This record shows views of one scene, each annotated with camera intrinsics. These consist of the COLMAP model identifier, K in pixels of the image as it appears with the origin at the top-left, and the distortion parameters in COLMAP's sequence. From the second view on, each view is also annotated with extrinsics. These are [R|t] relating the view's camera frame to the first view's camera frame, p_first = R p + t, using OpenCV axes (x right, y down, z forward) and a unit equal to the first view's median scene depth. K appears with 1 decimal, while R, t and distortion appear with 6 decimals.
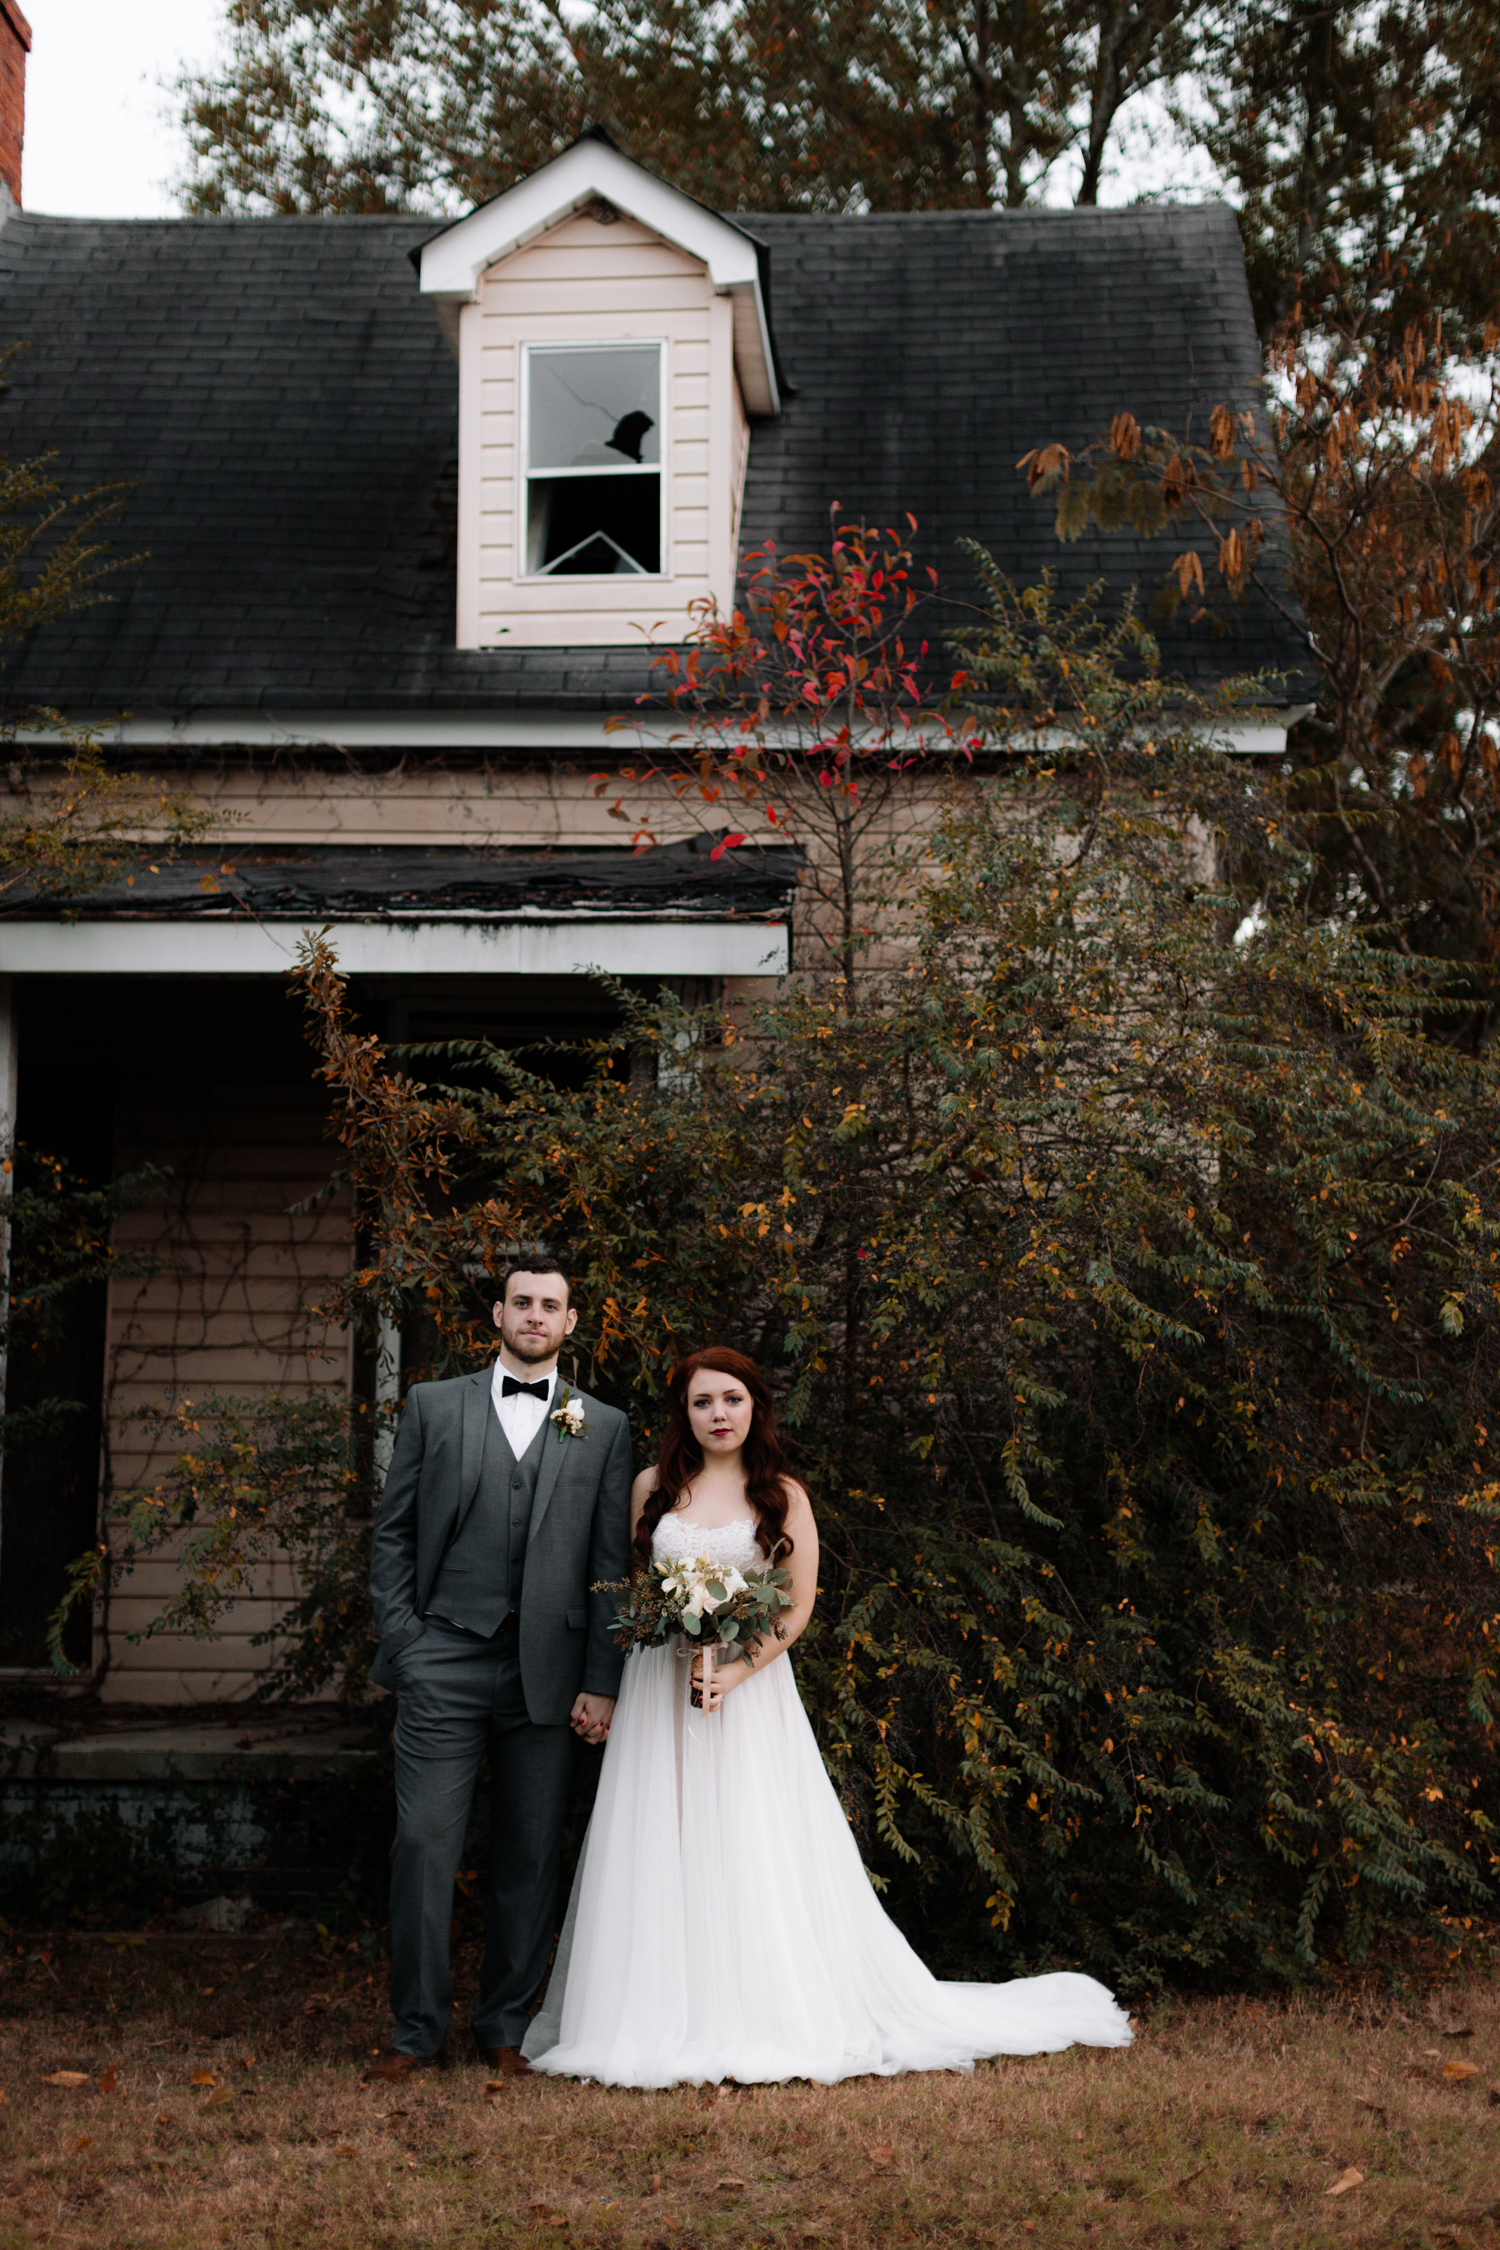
lens RADIAL K [[3172.0, 0, 759.2], [0, 3172.0, 1135.7], [0, 0, 1]] dist [0.019033, 0.000000]
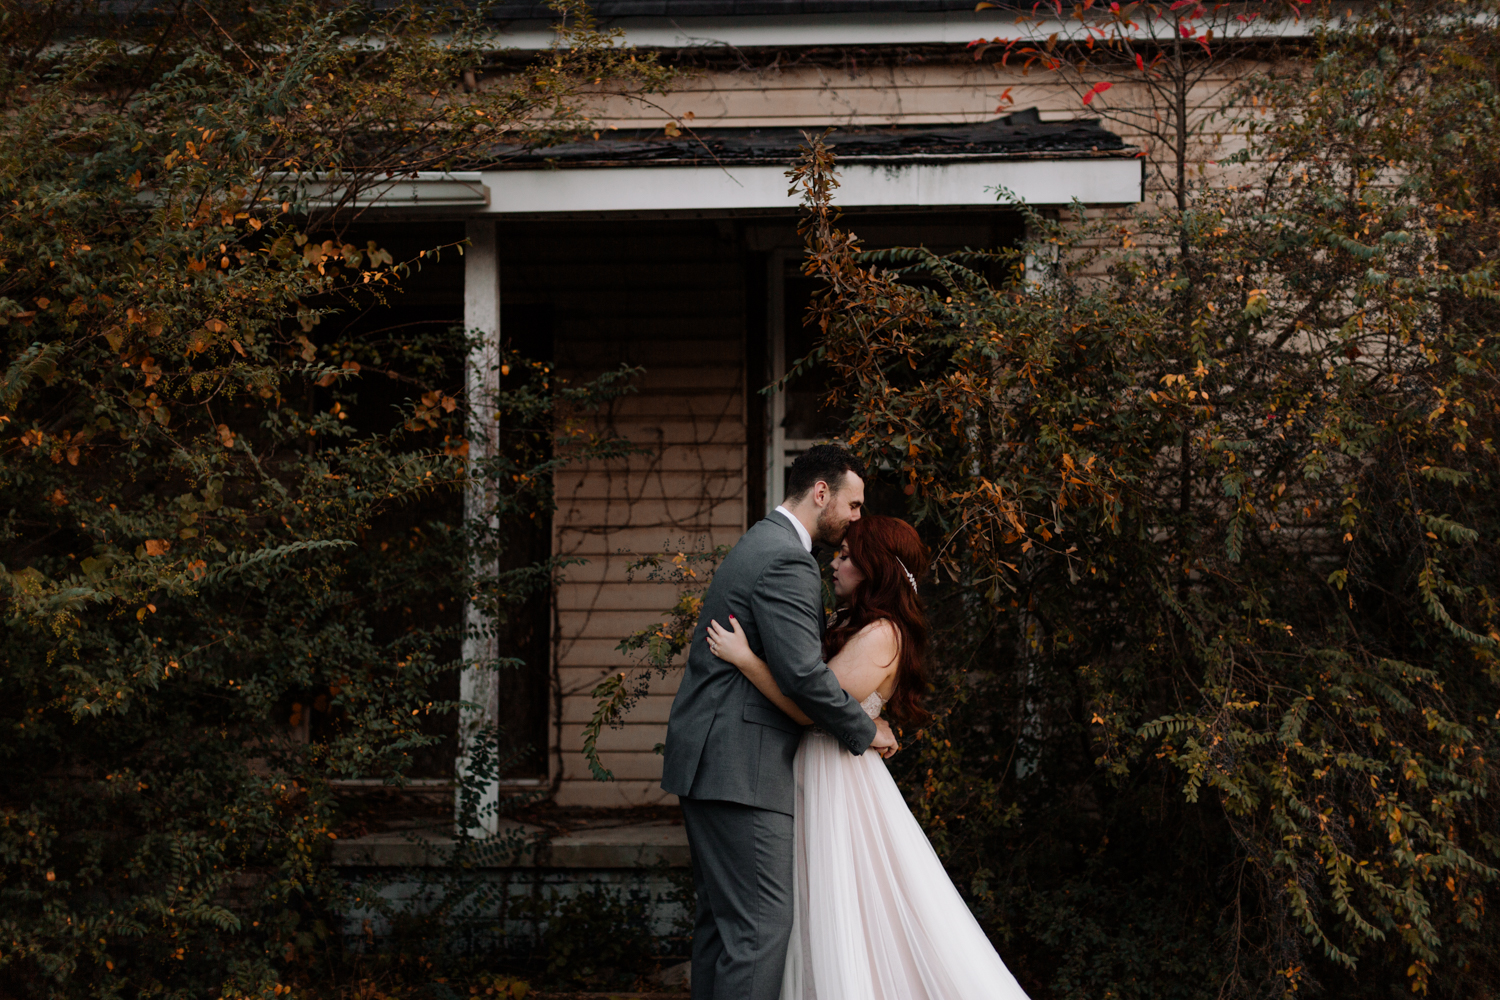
lens RADIAL K [[2114.6, 0, 747.1], [0, 2114.6, 502.7], [0, 0, 1]] dist [0.019033, 0.000000]
pose [[0.999089, -0.014157, -0.040270, -0.111447], [0.015542, 0.999291, 0.034299, 0.034252], [0.039756, -0.034893, 0.998600, 0.188807]]
